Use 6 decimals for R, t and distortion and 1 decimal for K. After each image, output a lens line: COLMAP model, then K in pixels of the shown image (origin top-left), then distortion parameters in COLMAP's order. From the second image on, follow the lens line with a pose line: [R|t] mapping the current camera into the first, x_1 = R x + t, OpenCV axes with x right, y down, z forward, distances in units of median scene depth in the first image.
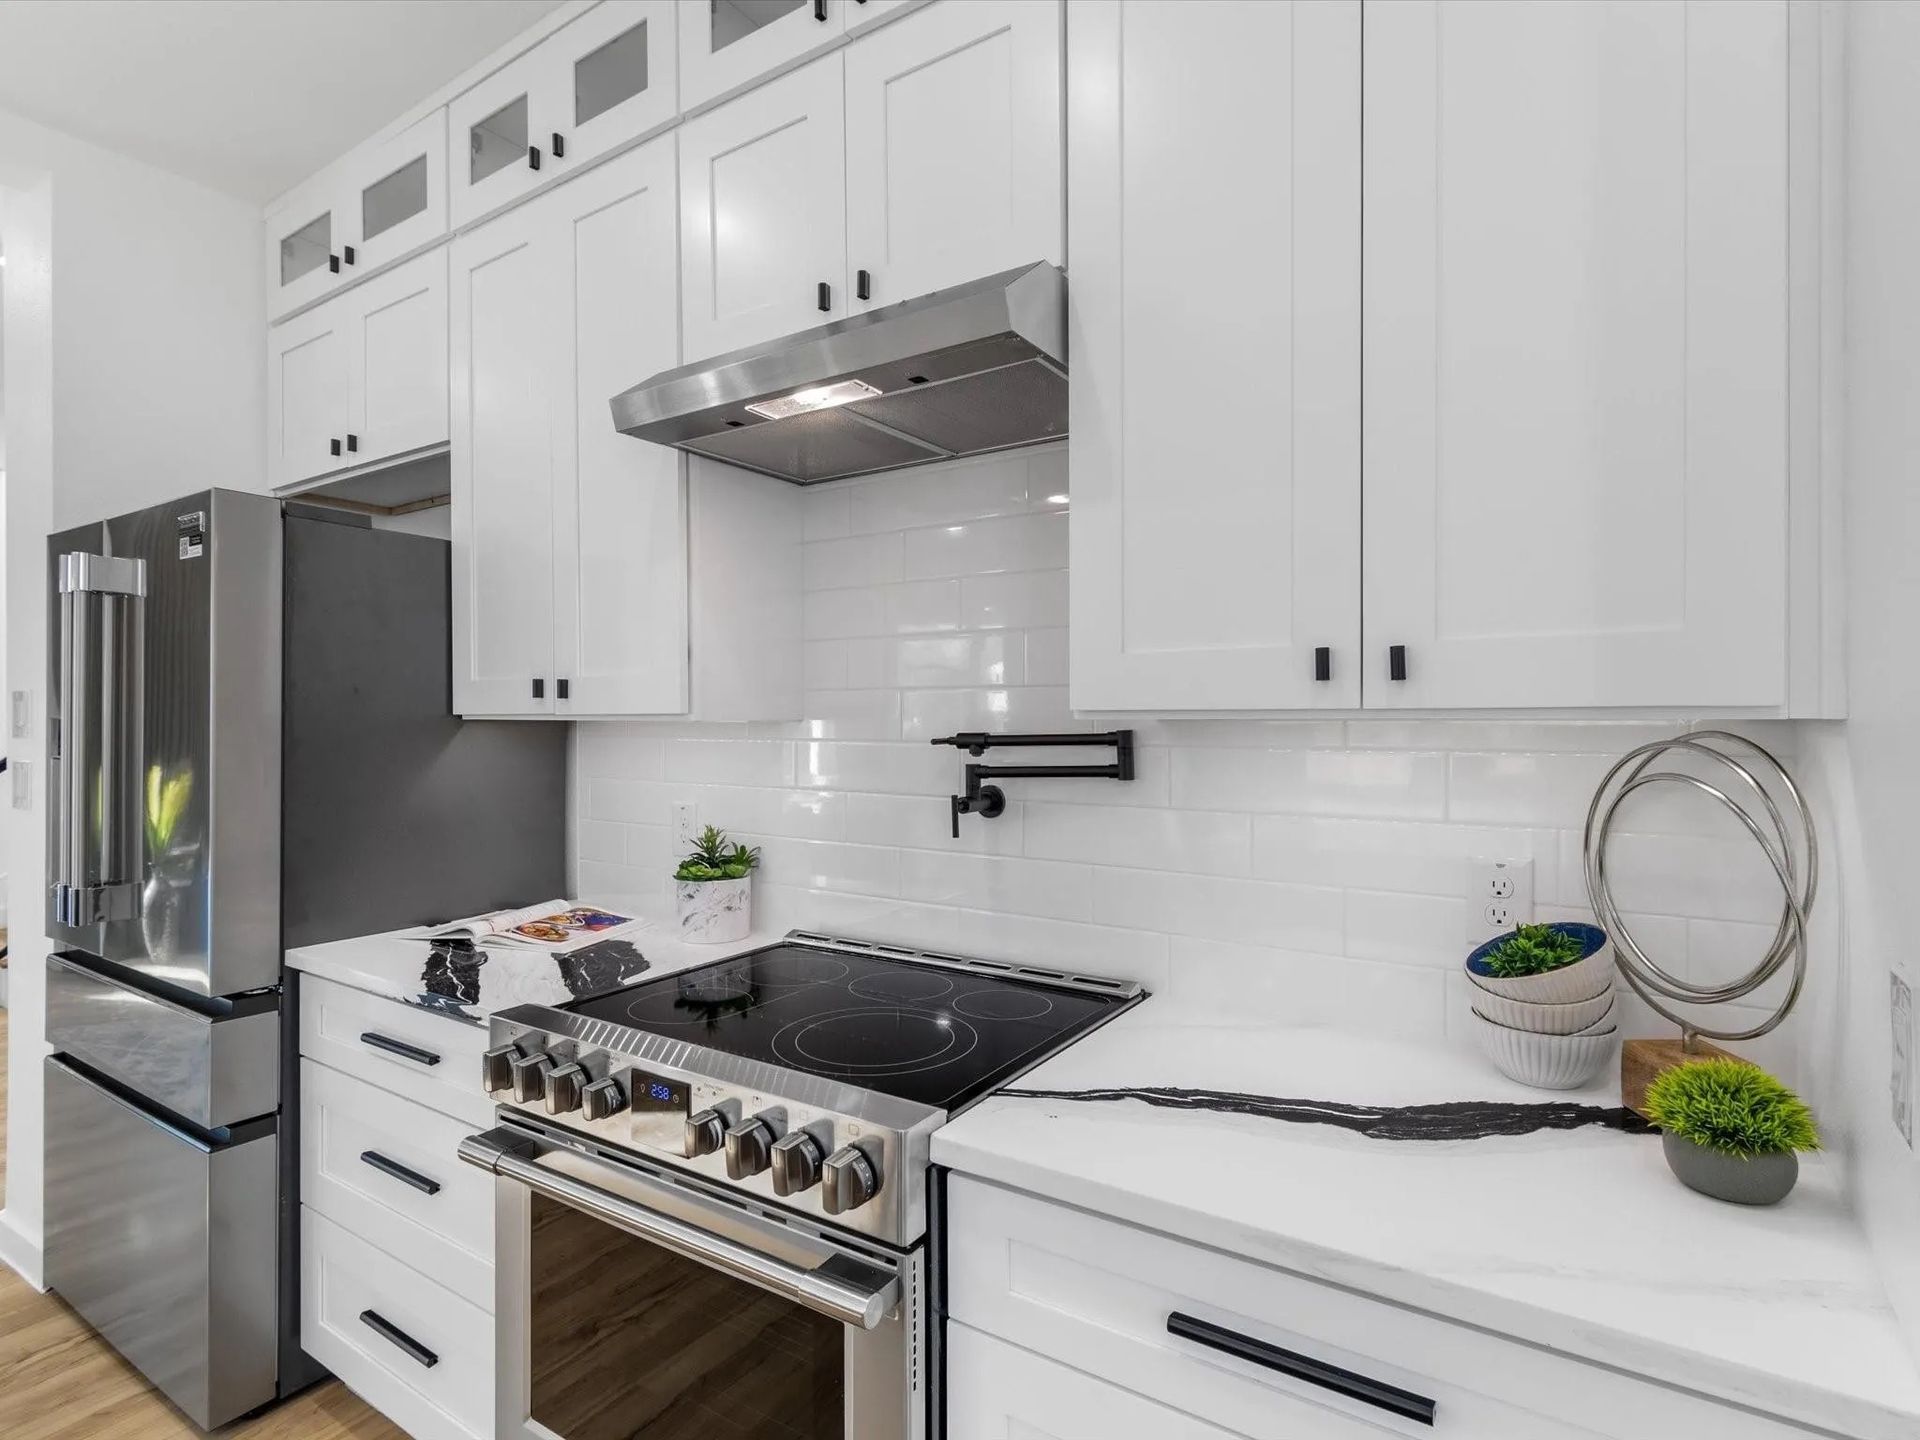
lens RADIAL K [[962.6, 0, 961.3], [0, 962.6, 717.3], [0, 0, 1]] dist [0.001439, 0.001118]
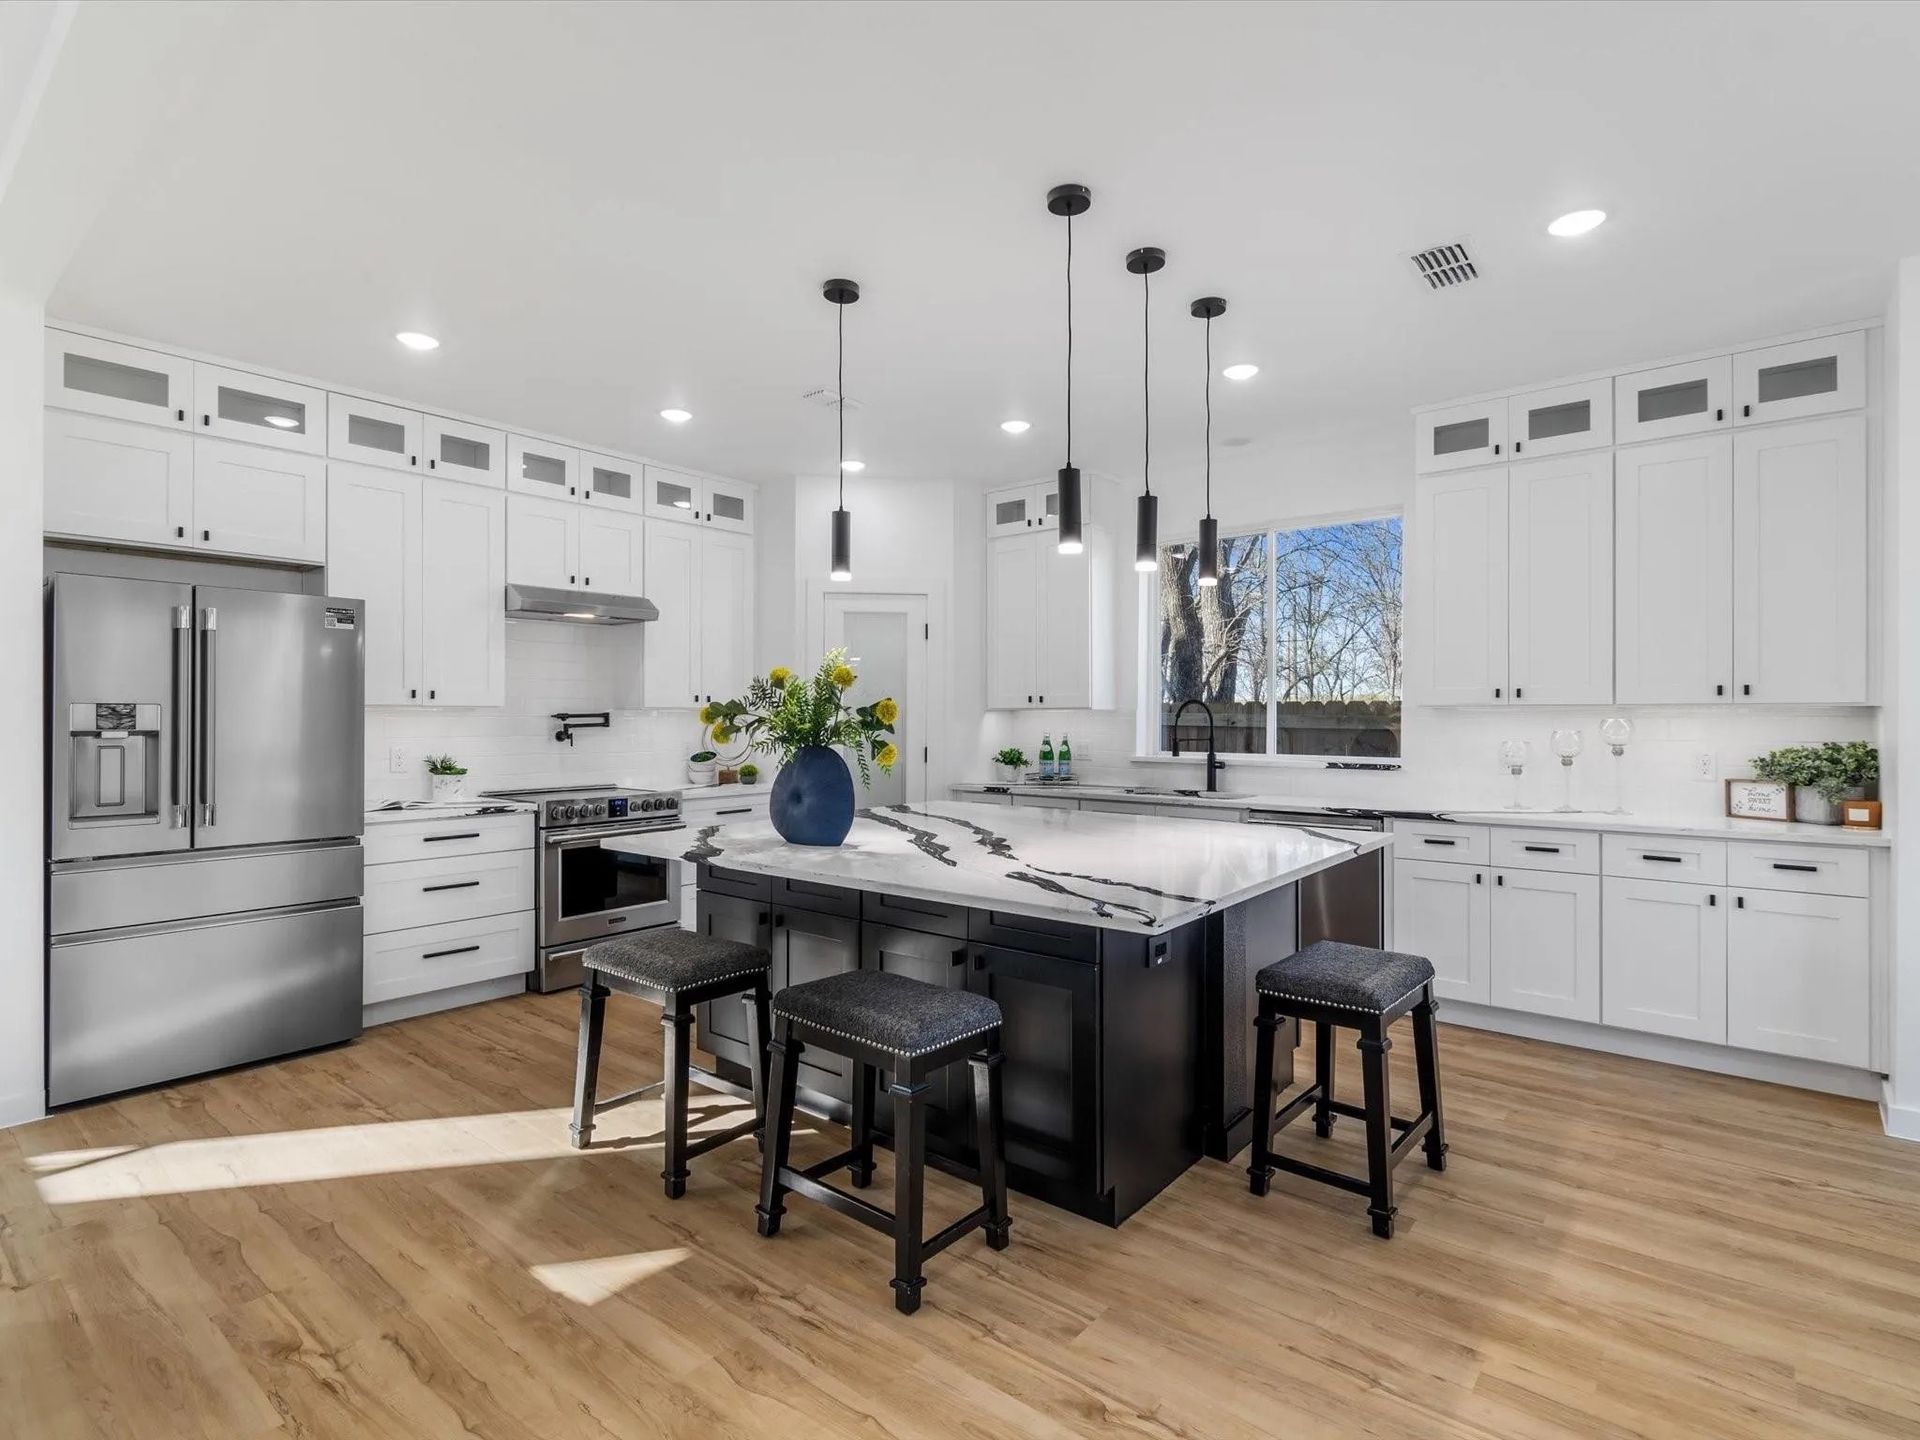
lens RADIAL K [[962.6, 0, 958.1], [0, 962.6, 714.1], [0, 0, 1]] dist [0.001439, 0.001118]
pose [[0.110137, 0.002853, 0.993912, -3.005791], [0.001165, 0.999995, -0.003000, 0.028471], [-0.993916, 0.001489, 0.110133, -0.632316]]
